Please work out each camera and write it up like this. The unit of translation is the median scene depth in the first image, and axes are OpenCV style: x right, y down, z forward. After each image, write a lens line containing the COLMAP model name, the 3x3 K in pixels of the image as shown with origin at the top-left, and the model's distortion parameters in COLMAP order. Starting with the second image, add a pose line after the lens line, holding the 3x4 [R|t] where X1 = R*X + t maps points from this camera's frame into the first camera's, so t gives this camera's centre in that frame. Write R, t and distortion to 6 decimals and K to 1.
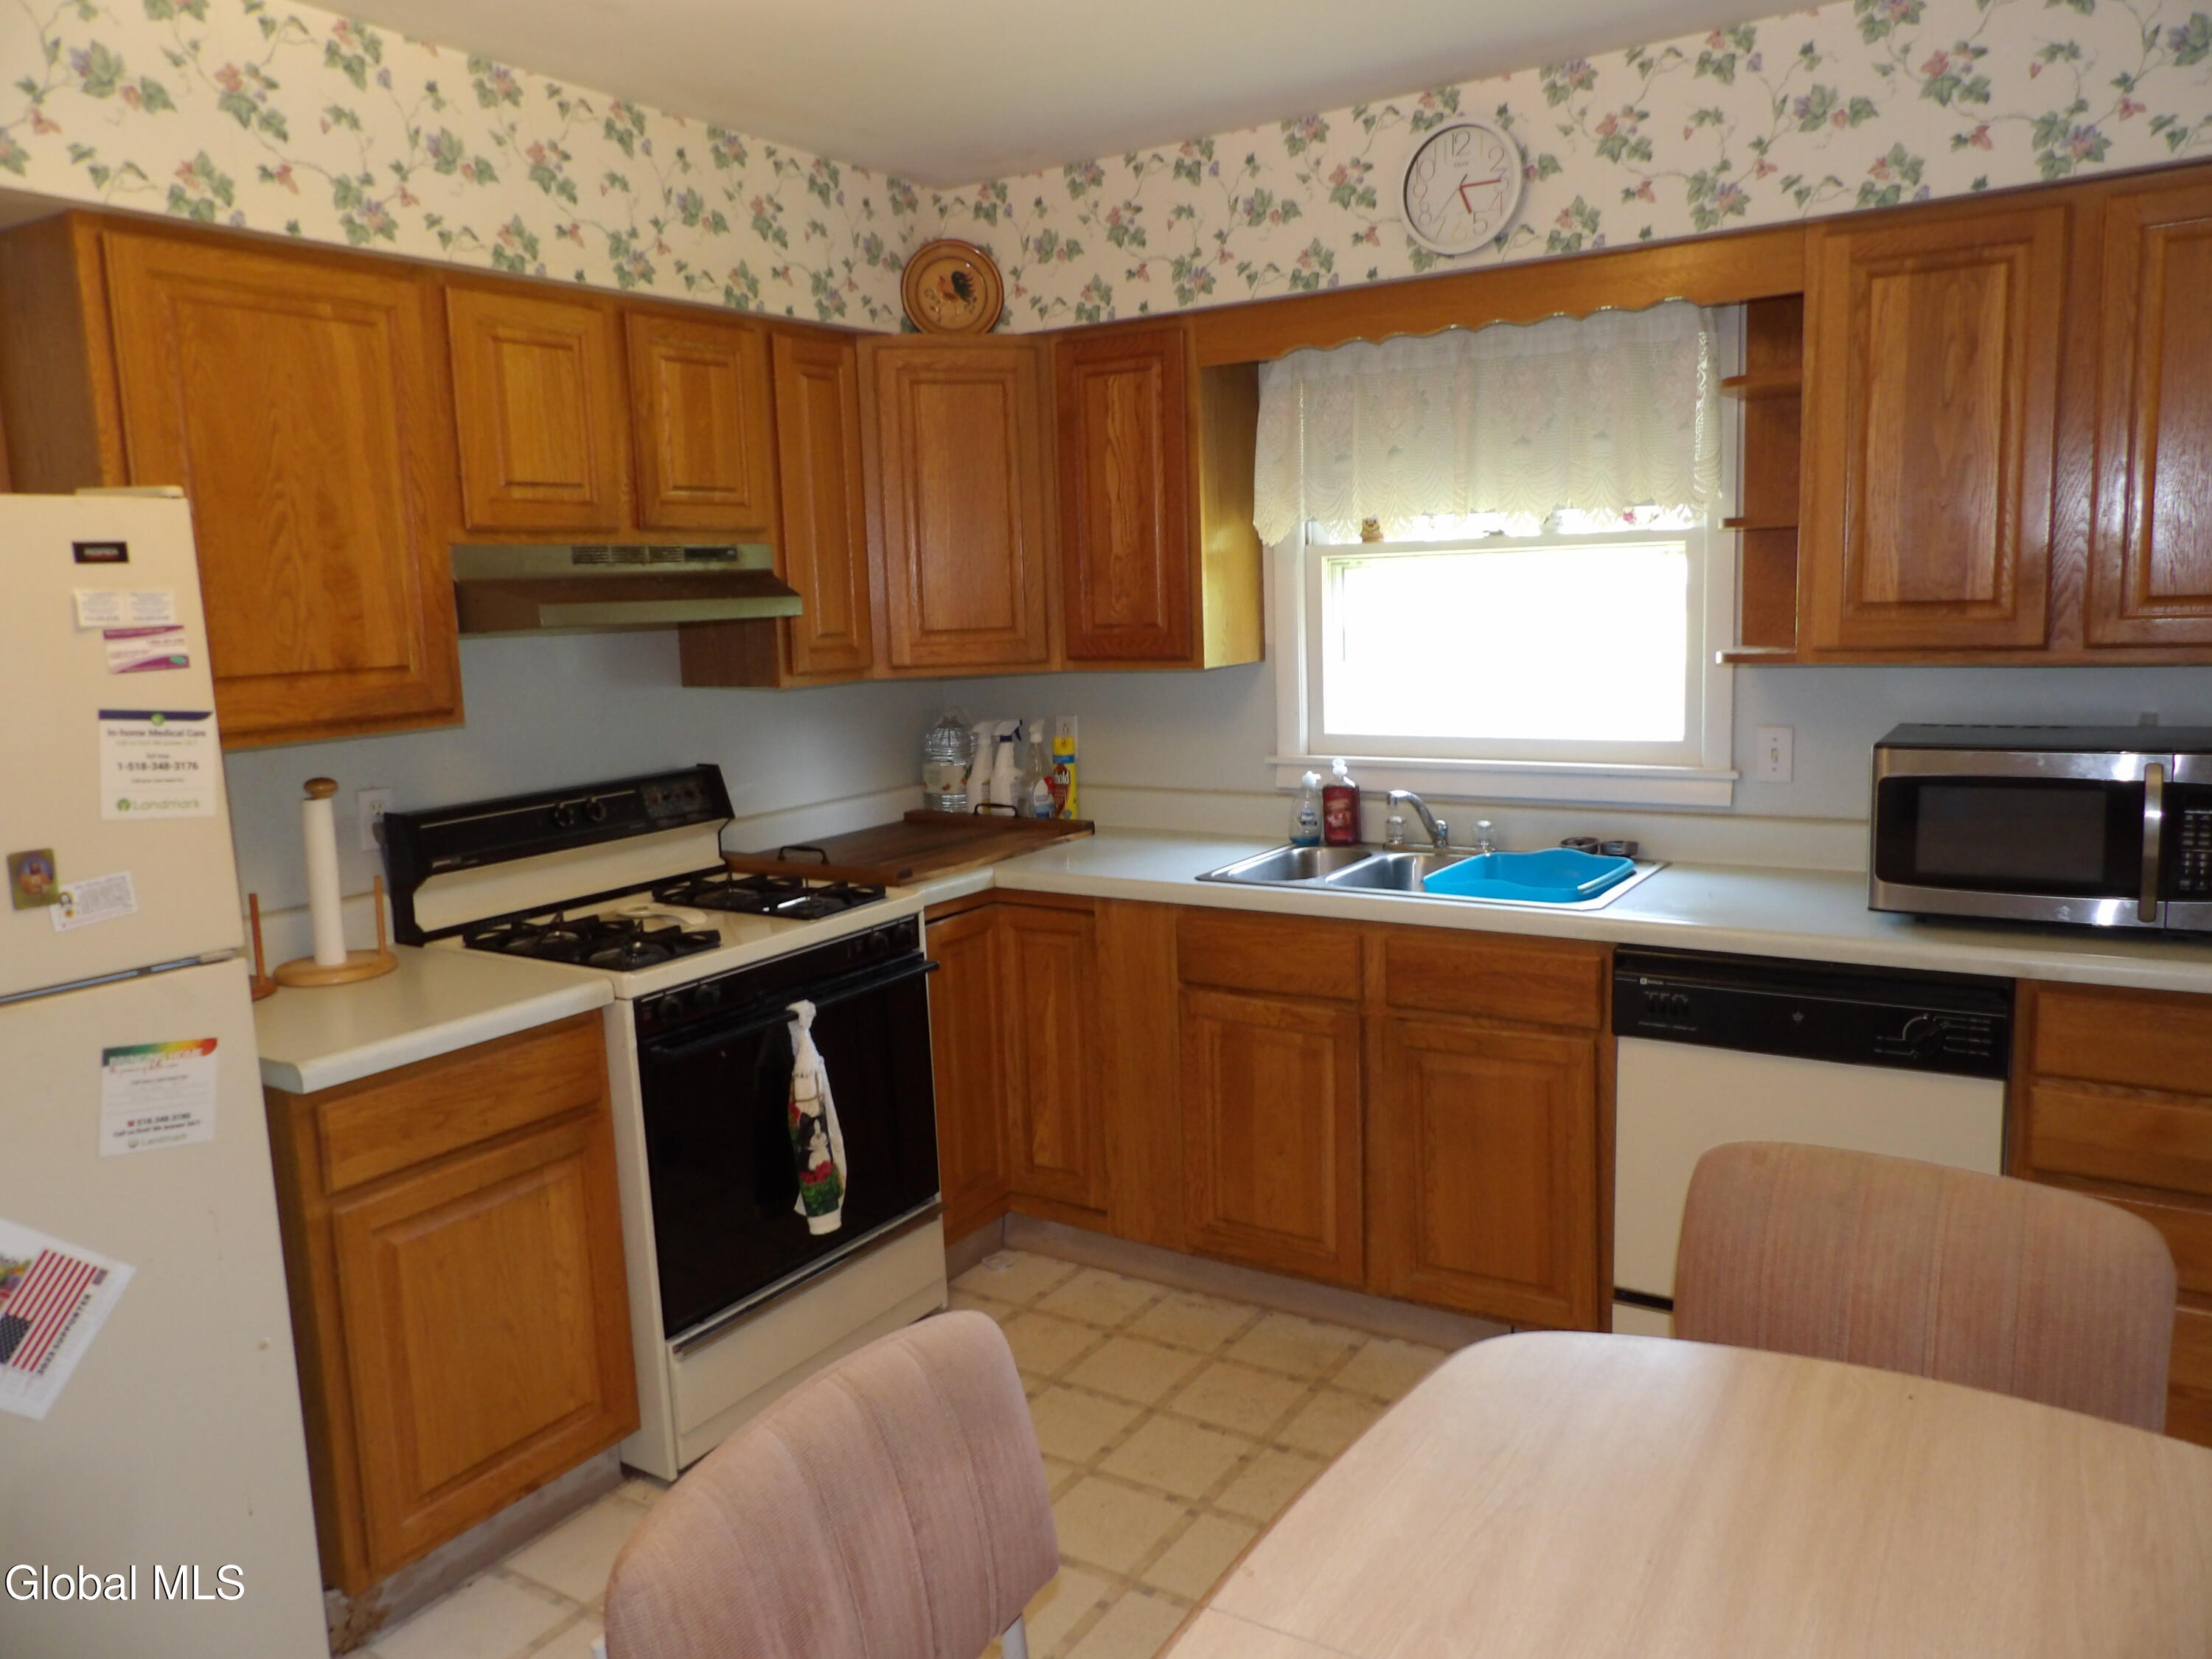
lens RADIAL K [[1592.0, 0, 1092.0], [0, 1592.0, 823.5], [0, 0, 1]] dist [-0.027429, 0.042965]
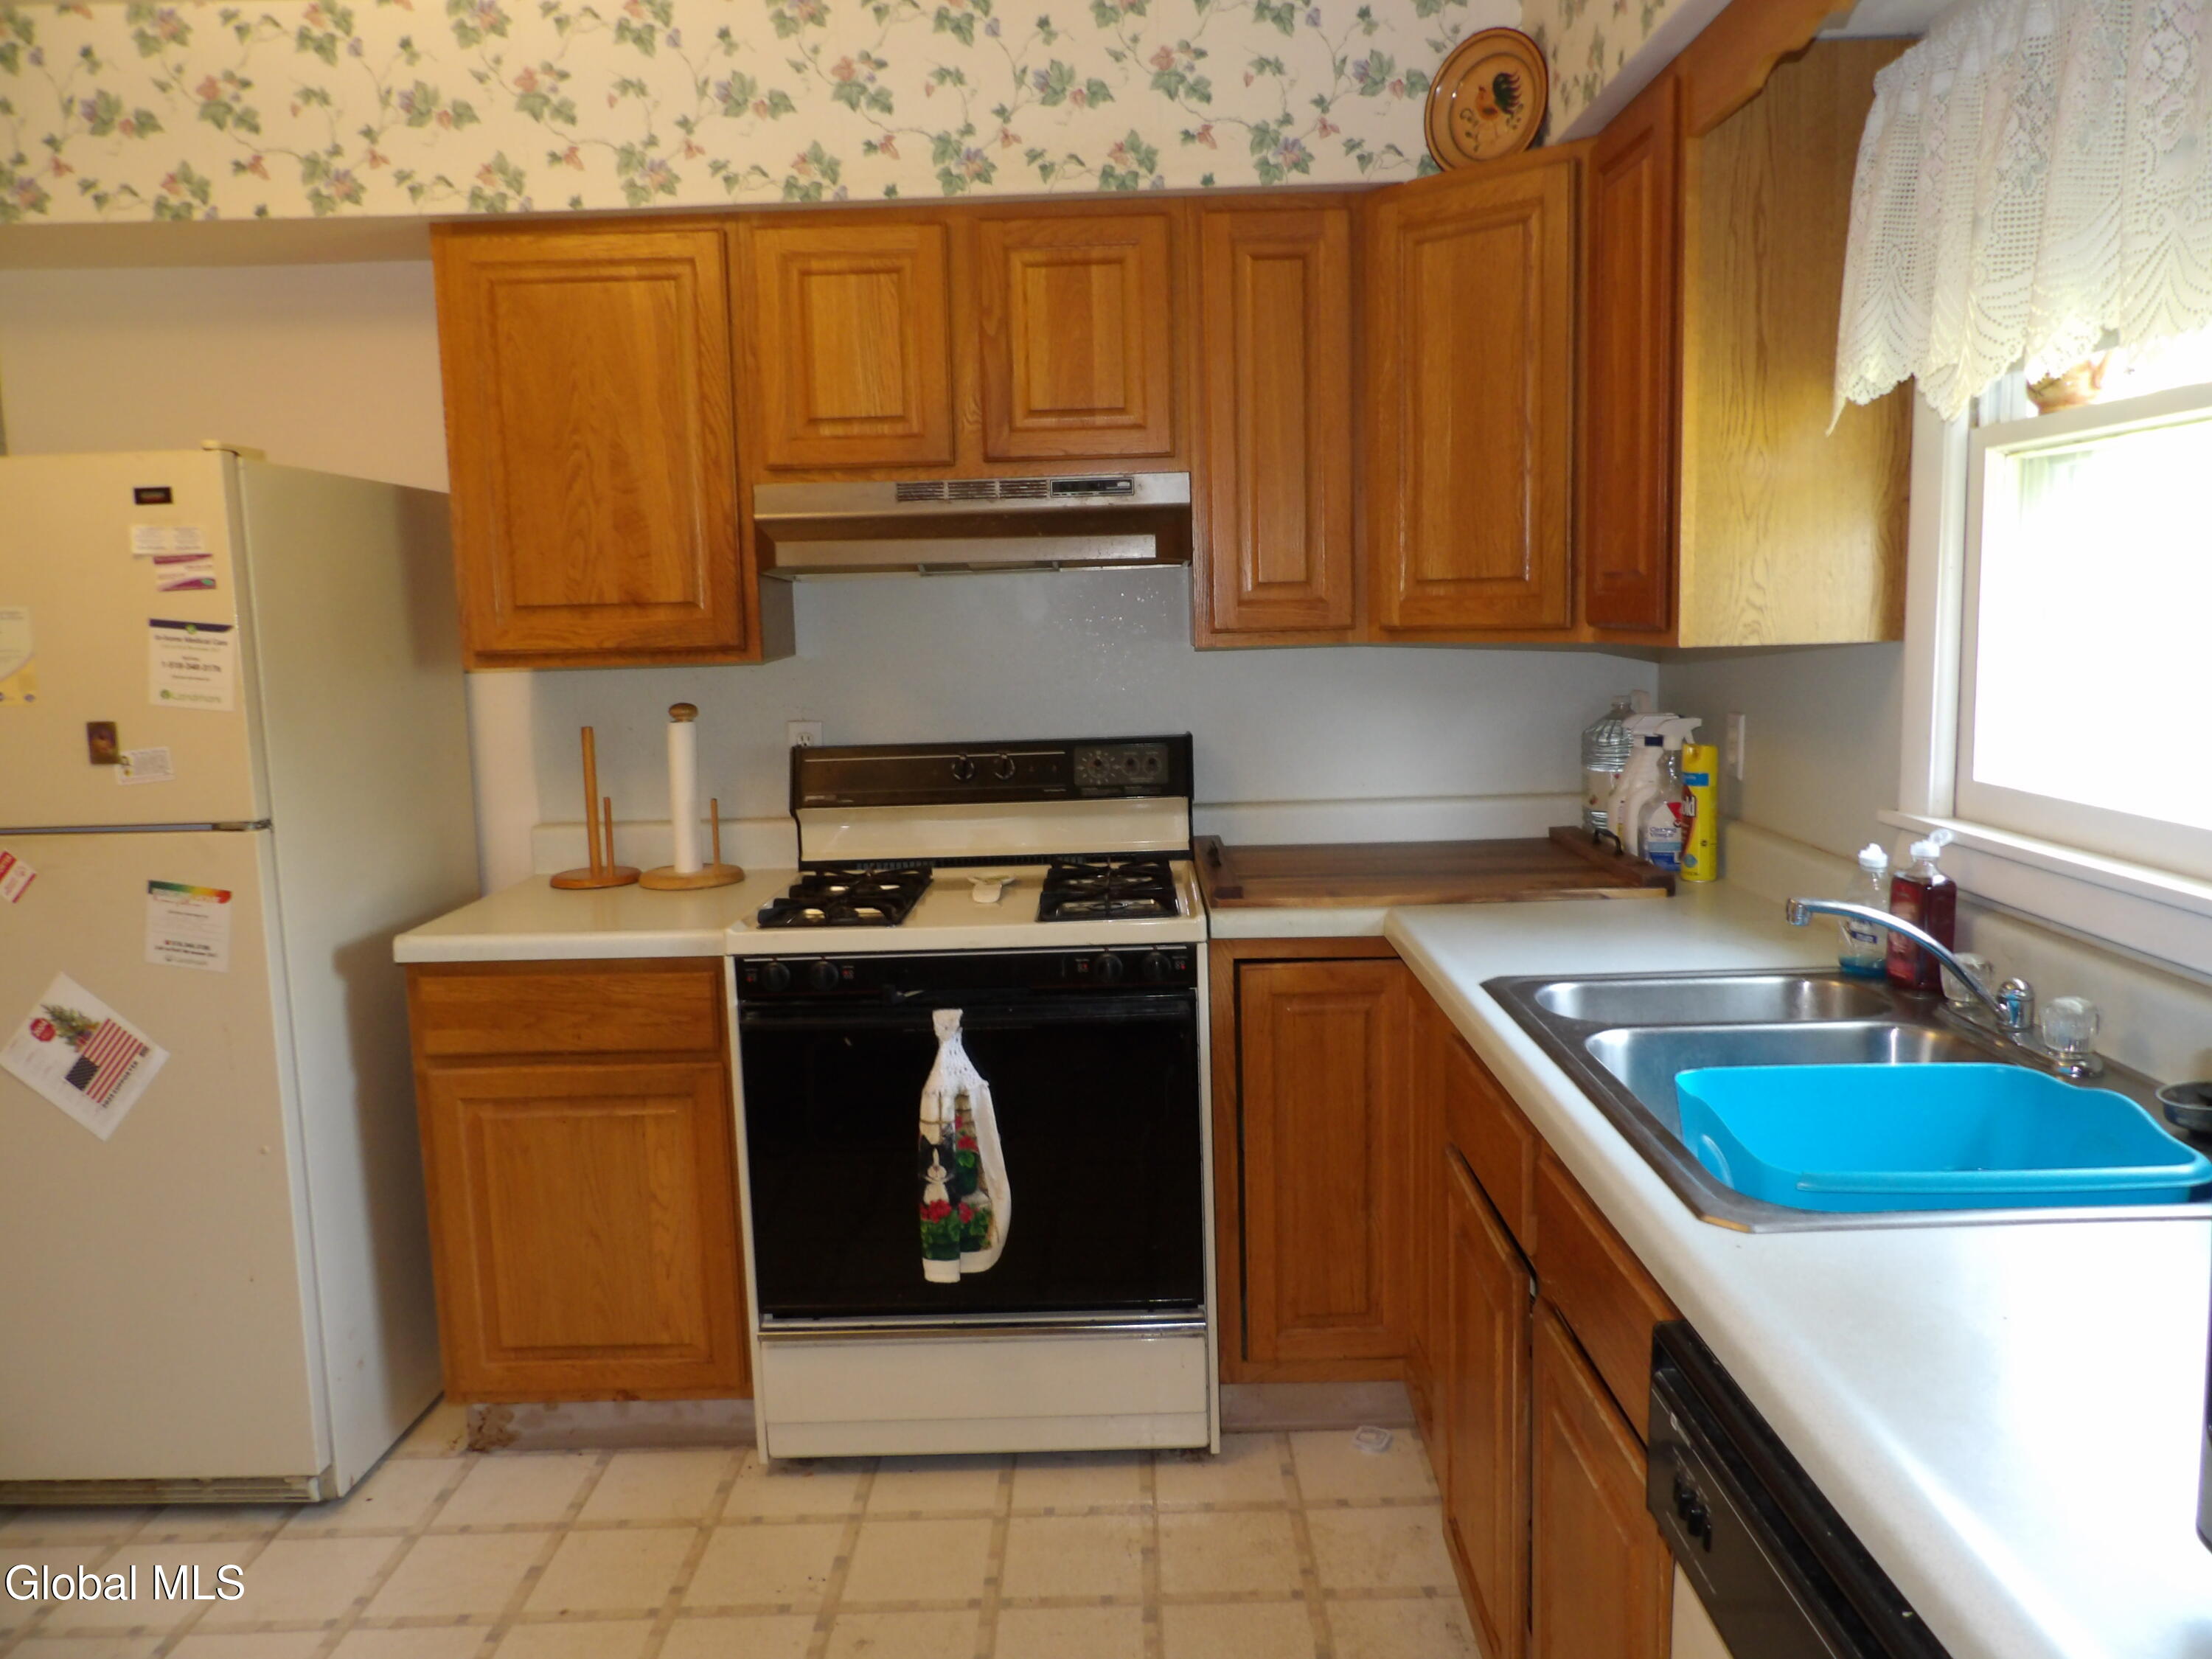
lens RADIAL K [[1592.0, 0, 1106.9], [0, 1592.0, 824.0], [0, 0, 1]] dist [-0.027429, 0.042965]
pose [[0.540887, 0.134521, -0.830268, 0.609132], [-0.118636, 0.989461, 0.083027, -0.073066], [0.832687, 0.053591, 0.551145, 0.649167]]
